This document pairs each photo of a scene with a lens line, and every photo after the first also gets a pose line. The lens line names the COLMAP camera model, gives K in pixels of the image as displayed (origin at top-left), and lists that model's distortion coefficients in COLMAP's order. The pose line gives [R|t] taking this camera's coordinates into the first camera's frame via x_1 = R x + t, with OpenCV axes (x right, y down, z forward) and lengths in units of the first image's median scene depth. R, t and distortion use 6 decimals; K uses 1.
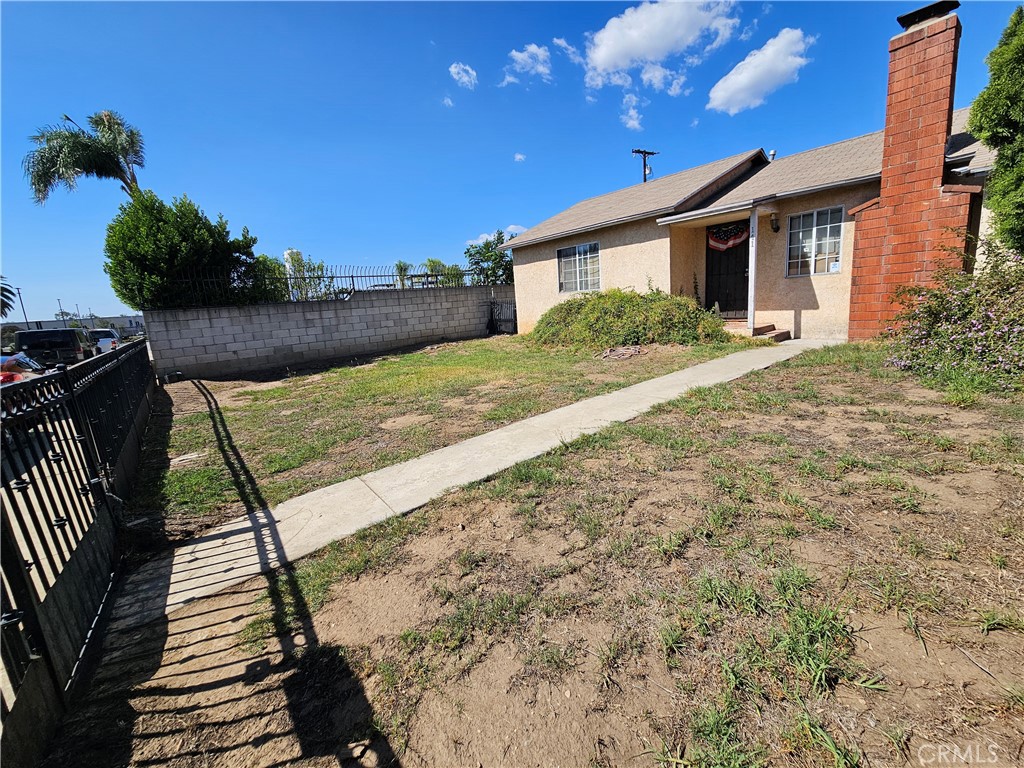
lens RADIAL K [[416.7, 0, 509.7], [0, 416.7, 384.4], [0, 0, 1]] dist [-0.003898, -0.000453]
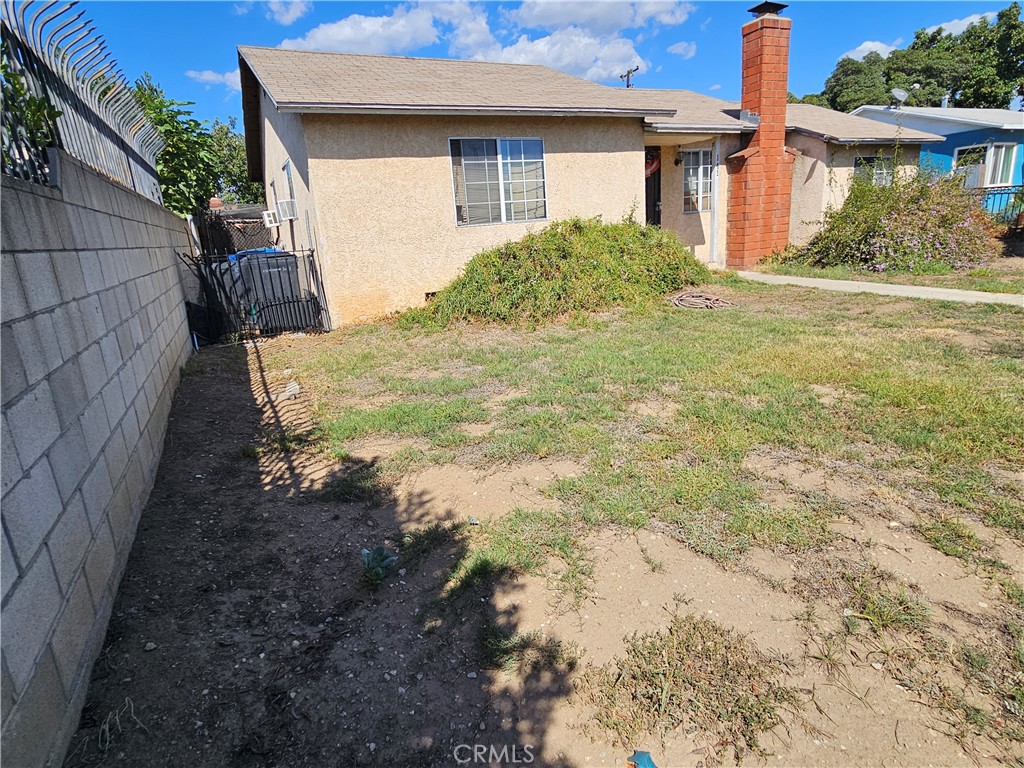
lens RADIAL K [[557.3, 0, 511.4], [0, 557.3, 383.5], [0, 0, 1]] dist [-0.001061, 0.000177]
pose [[0.225939, -0.207638, 0.951755, -0.742142], [0.248040, 0.957079, 0.149917, -0.161698], [-0.942034, 0.202202, 0.267745, 1.058617]]
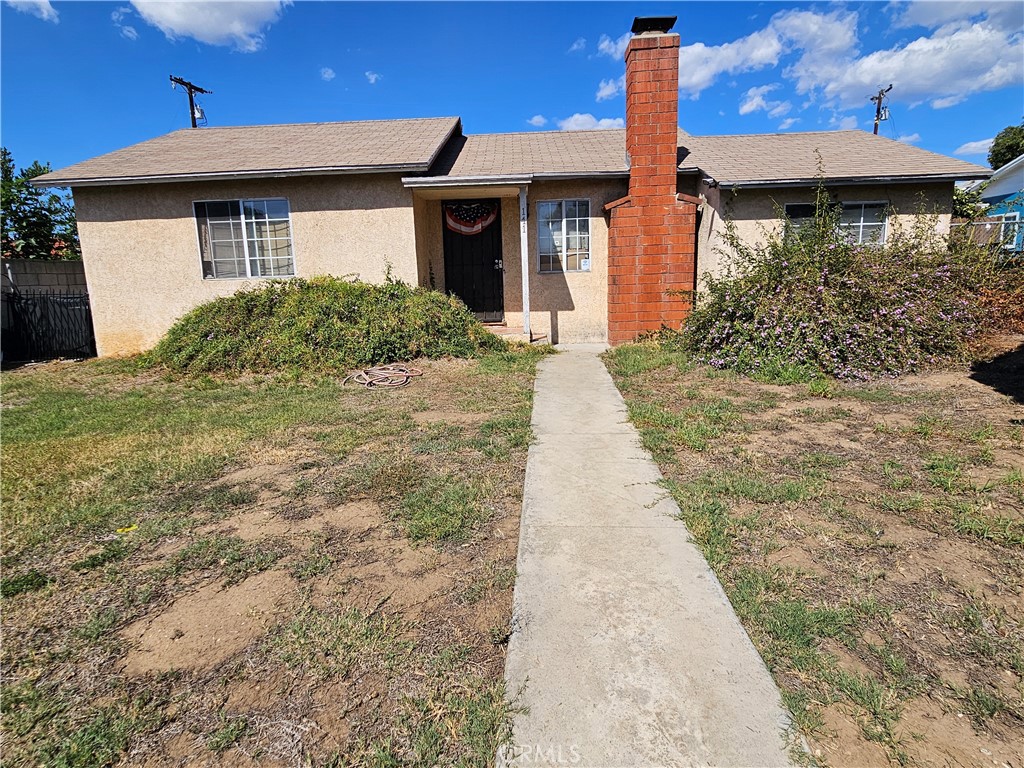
lens RADIAL K [[557.3, 0, 510.9], [0, 557.3, 382.4], [0, 0, 1]] dist [-0.001061, 0.000177]
pose [[0.667790, -0.085097, 0.739469, -0.226937], [0.128748, 0.991675, -0.002147, -0.038203], [-0.733131, 0.096638, 0.673187, 0.280449]]
